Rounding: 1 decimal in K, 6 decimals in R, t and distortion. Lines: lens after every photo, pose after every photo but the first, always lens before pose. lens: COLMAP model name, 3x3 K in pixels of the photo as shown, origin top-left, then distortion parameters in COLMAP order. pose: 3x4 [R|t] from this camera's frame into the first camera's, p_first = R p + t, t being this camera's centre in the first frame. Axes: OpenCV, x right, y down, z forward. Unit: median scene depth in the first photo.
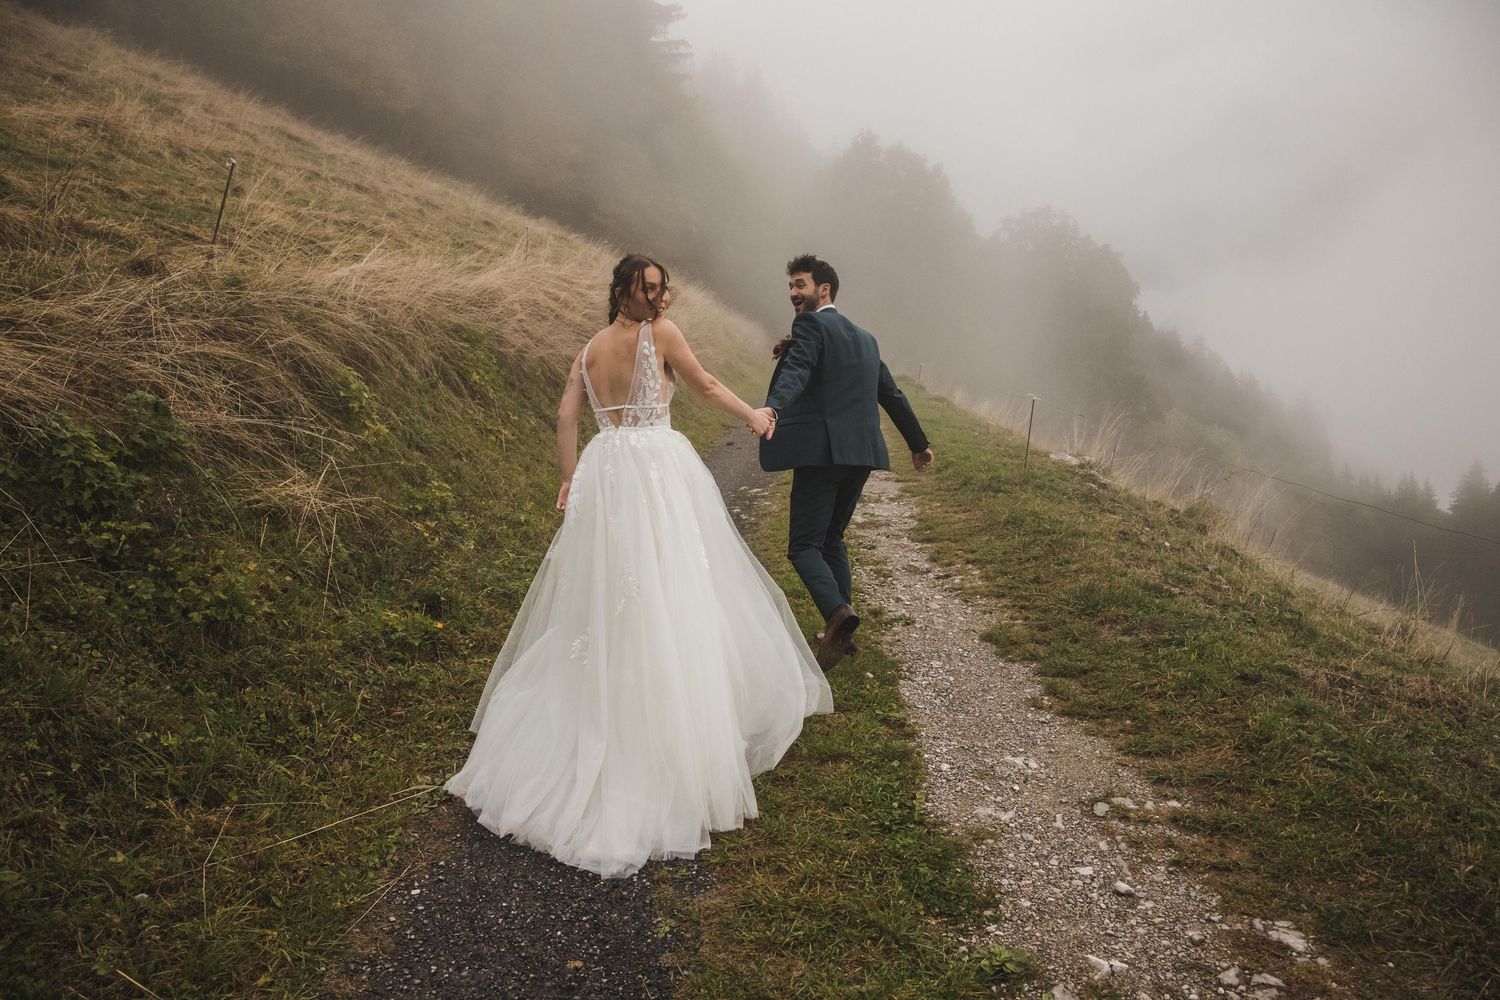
lens RADIAL K [[1031.9, 0, 750.0], [0, 1031.9, 500.0], [0, 0, 1]] dist [-0.099693, 0.079019]
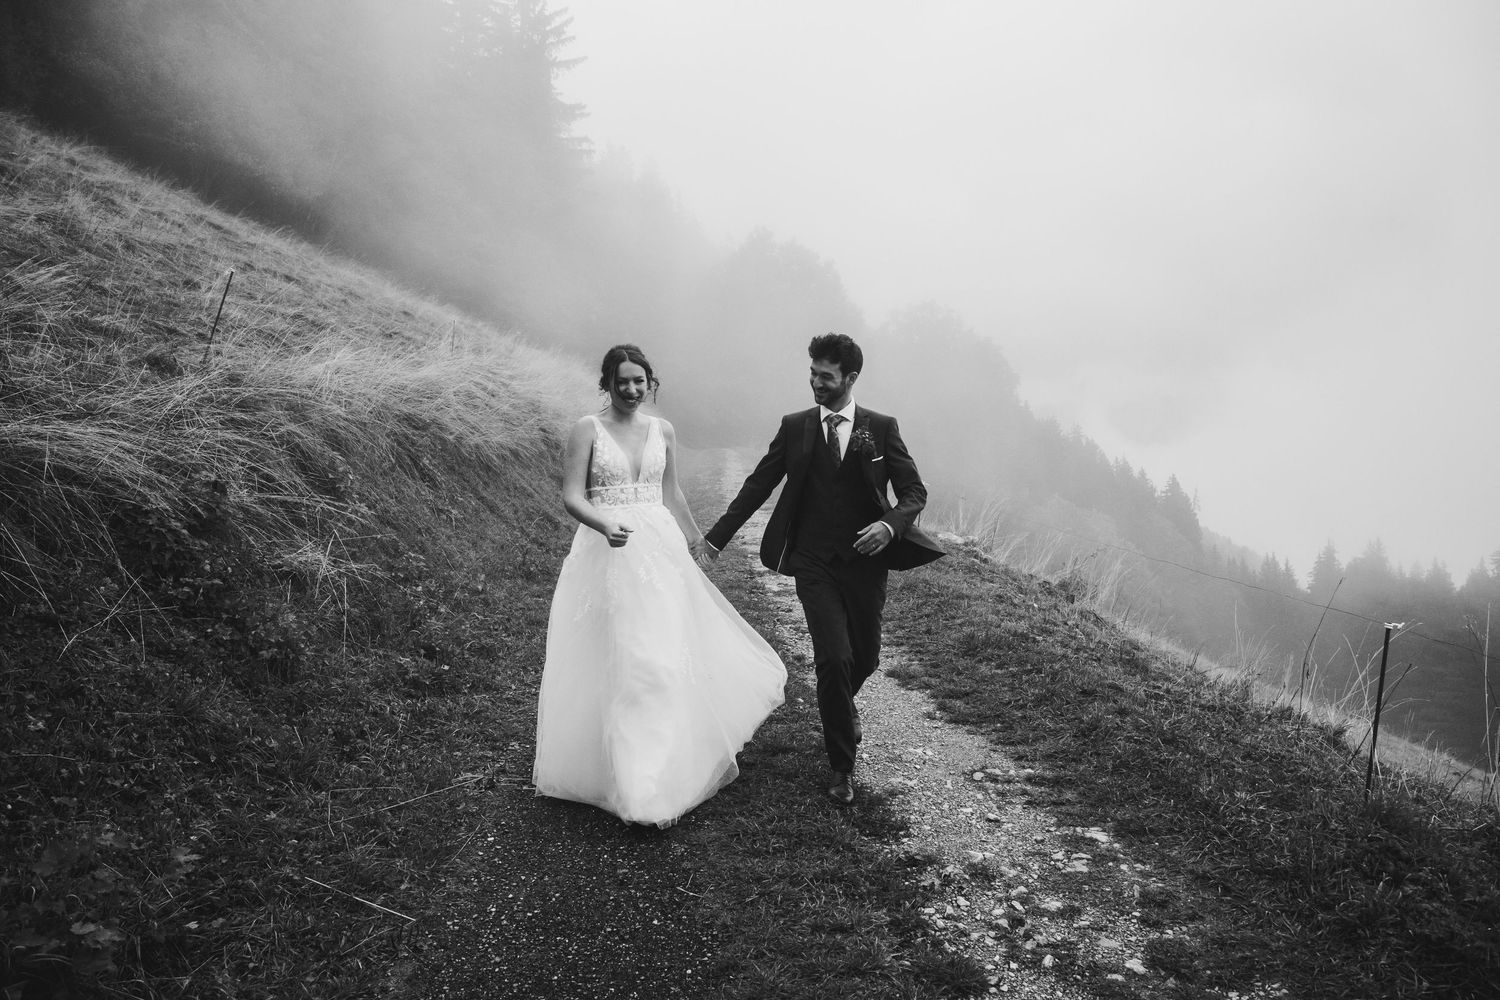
lens RADIAL K [[1031.9, 0, 750.0], [0, 1031.9, 500.0], [0, 0, 1]] dist [-0.099693, 0.079019]
pose [[0.994597, 0.004540, 0.103709, -0.078435], [0.003985, 0.996636, -0.081854, 0.027674], [-0.103732, 0.081825, 0.991234, -0.269851]]
